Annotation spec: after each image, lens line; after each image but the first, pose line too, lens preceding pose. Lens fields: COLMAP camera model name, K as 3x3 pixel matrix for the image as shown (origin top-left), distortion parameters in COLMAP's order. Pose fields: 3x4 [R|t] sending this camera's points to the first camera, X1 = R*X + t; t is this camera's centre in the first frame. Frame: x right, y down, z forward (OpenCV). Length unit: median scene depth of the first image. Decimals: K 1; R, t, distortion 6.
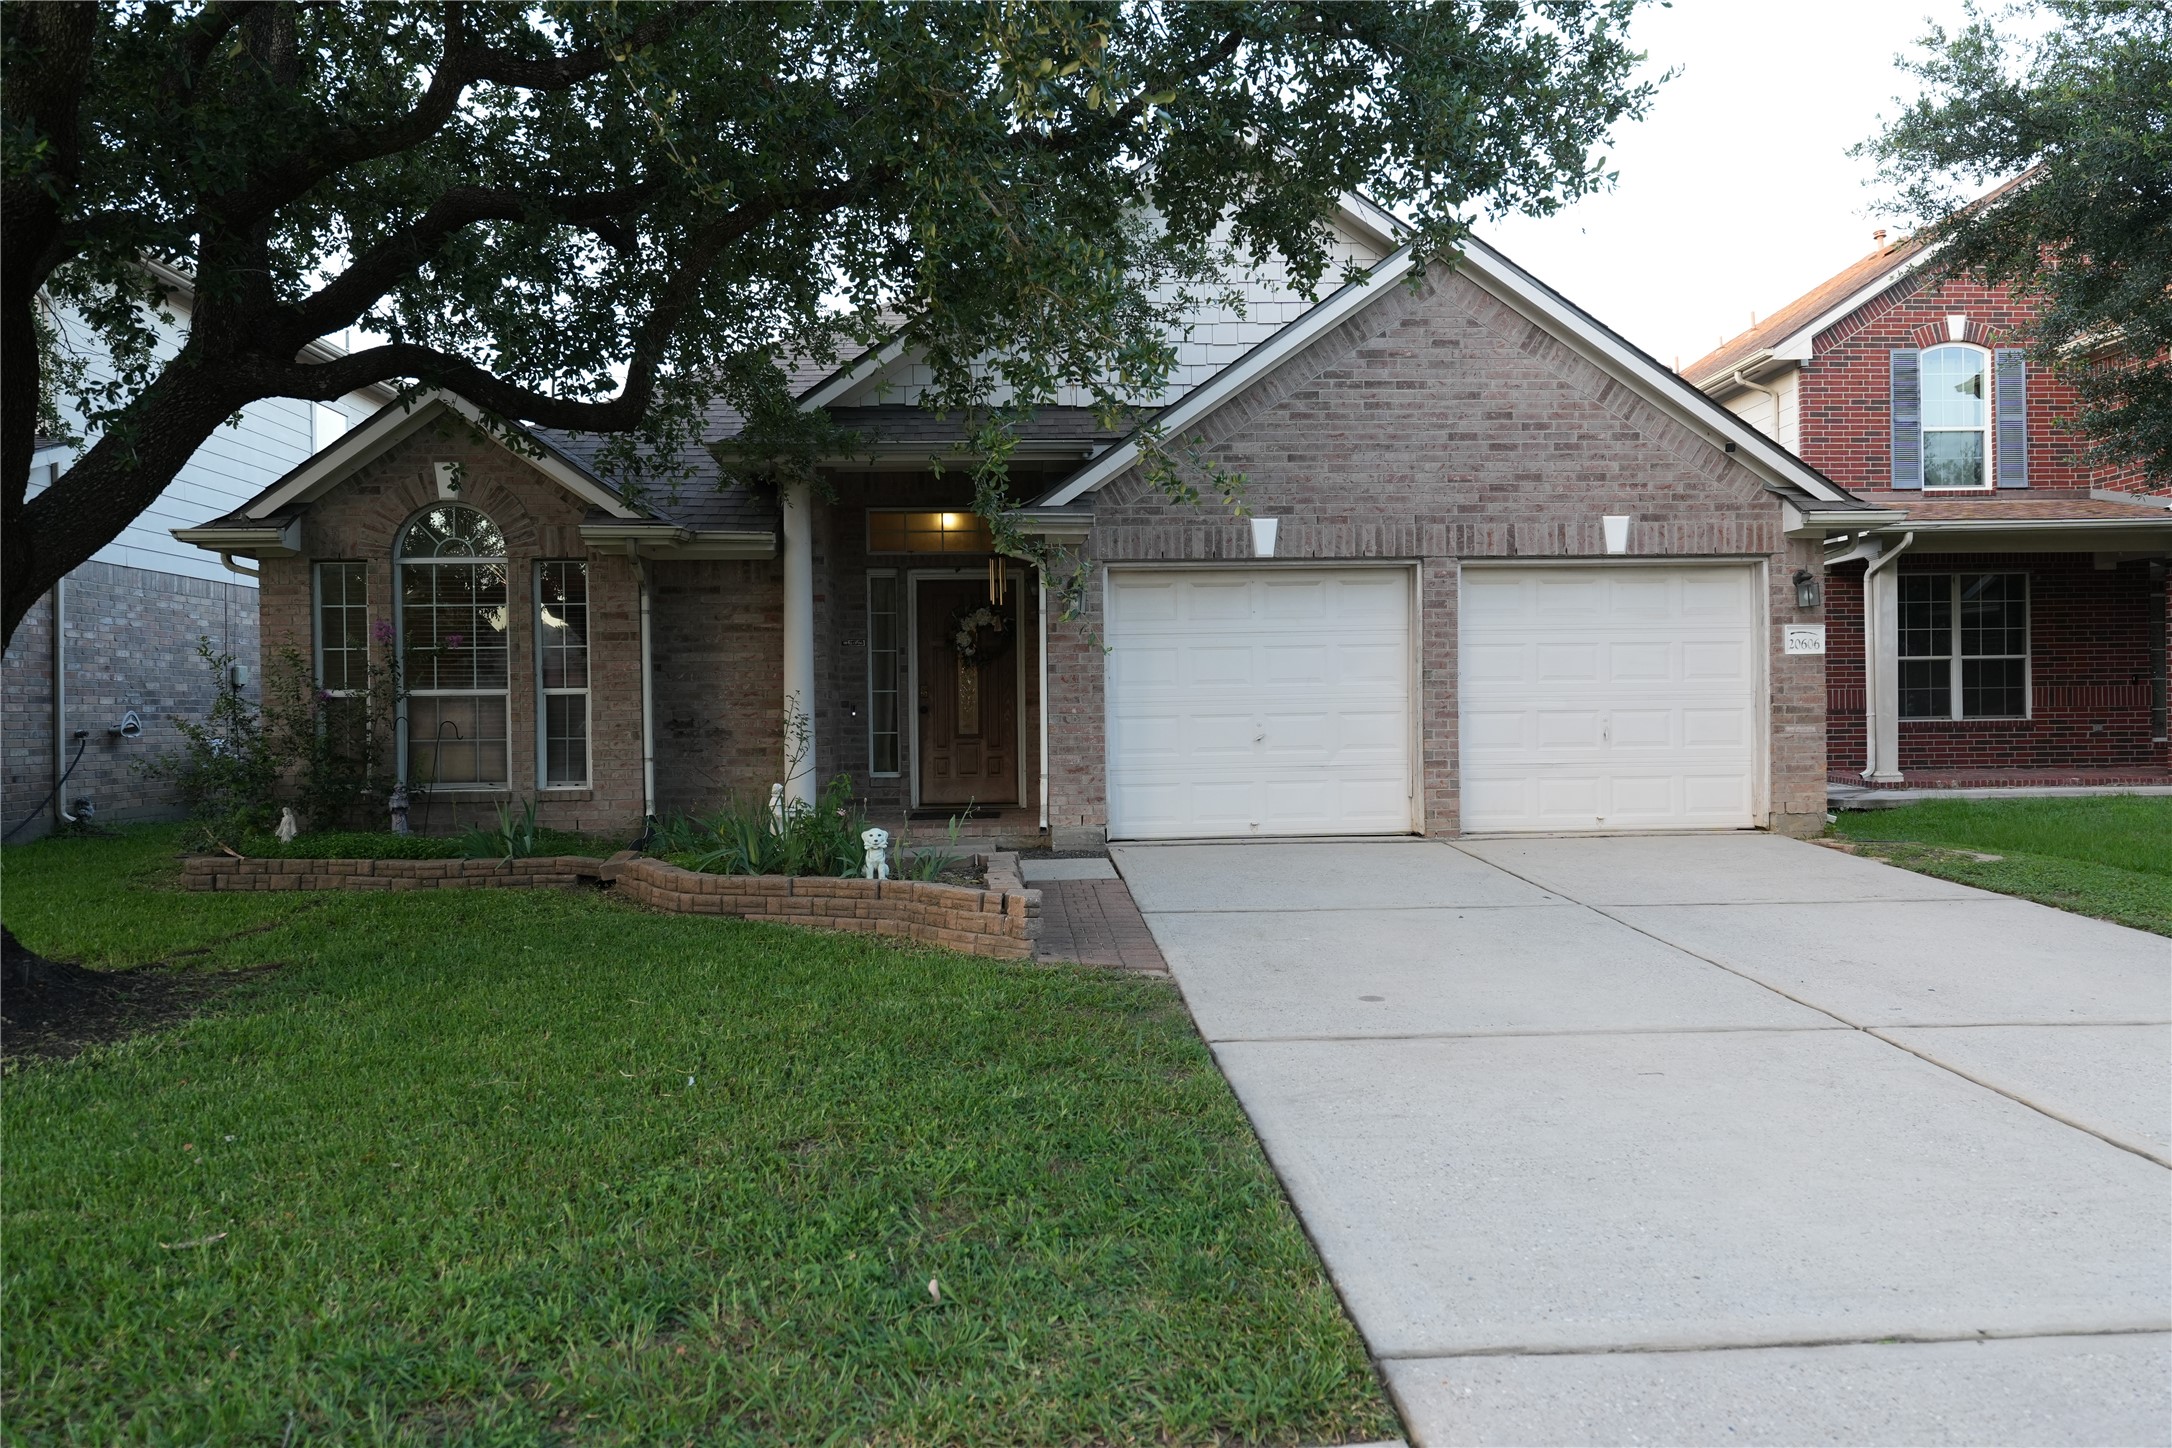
lens RADIAL K [[1462.6, 0, 1086.9], [0, 1462.6, 720.2], [0, 0, 1]] dist [-0.000952, 0.001179]
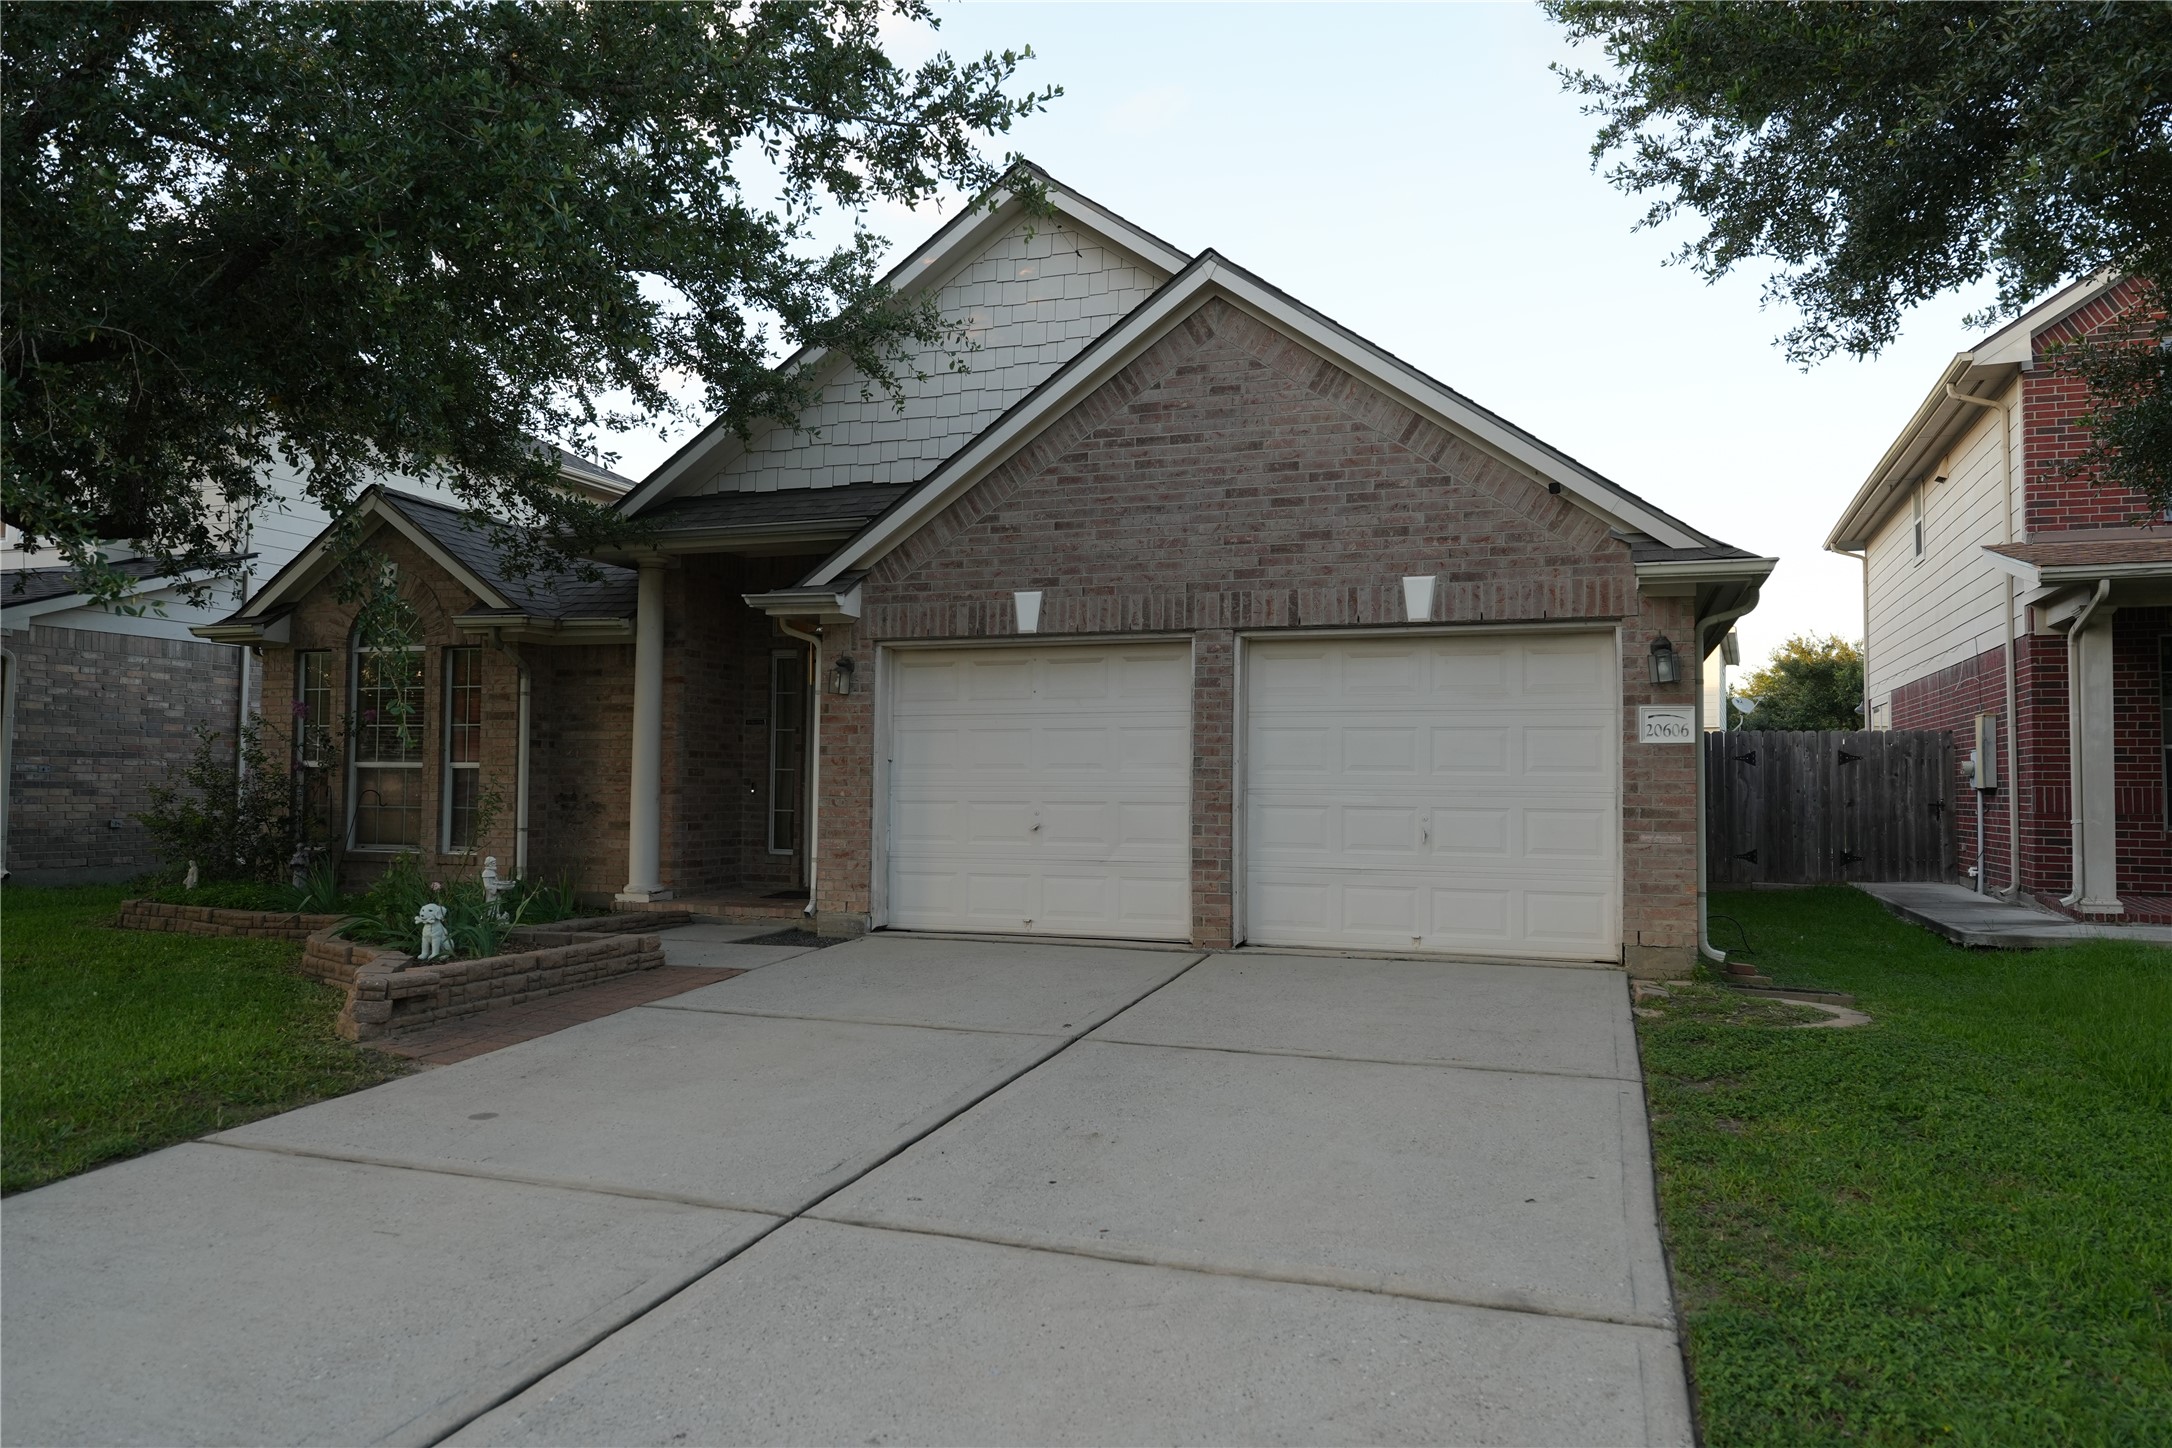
lens RADIAL K [[1462.6, 0, 1087.2], [0, 1462.6, 721.2], [0, 0, 1]] dist [-0.000952, 0.001179]
pose [[0.924887, 0.004430, -0.380217, 0.503301], [-0.023213, 0.998725, -0.044829, -0.014496], [0.379534, 0.050287, 0.923810, 0.155632]]
